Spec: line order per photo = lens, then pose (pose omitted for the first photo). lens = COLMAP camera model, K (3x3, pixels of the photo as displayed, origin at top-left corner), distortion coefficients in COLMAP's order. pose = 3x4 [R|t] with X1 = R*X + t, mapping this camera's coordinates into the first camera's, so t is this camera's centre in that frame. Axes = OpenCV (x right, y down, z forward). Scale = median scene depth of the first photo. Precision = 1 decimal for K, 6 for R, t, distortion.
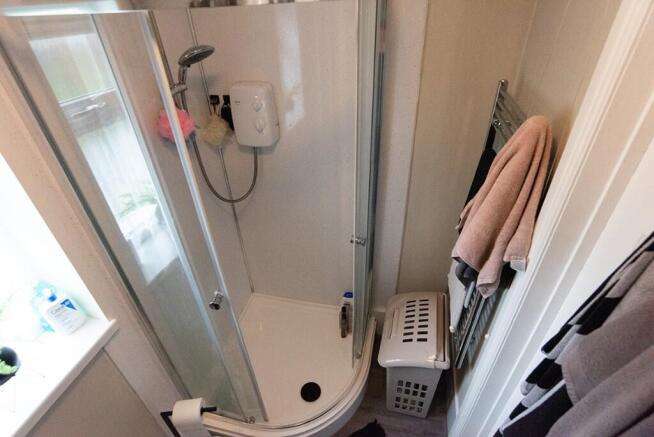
lens RADIAL K [[336.8, 0, 328.2], [0, 336.8, 218.5], [0, 0, 1]] dist [-0.004039, 0.000733]
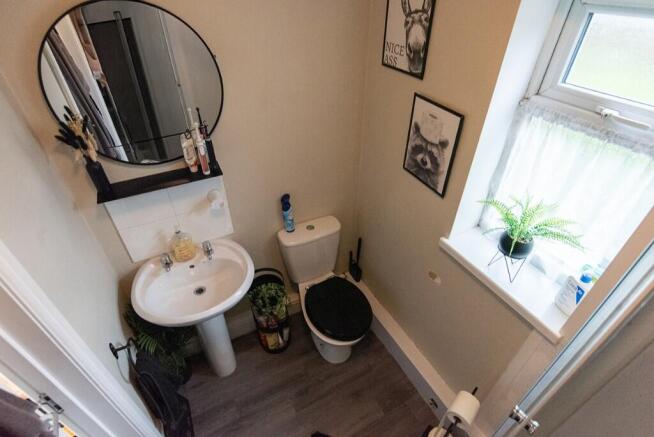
lens RADIAL K [[336.8, 0, 327.3], [0, 336.8, 218.2], [0, 0, 1]] dist [-0.004039, 0.000733]
pose [[-0.746021, 0.440161, -0.499710, 0.155149], [-0.371247, 0.348067, 0.860828, -0.376858], [0.552836, 0.827712, -0.096257, 0.497412]]
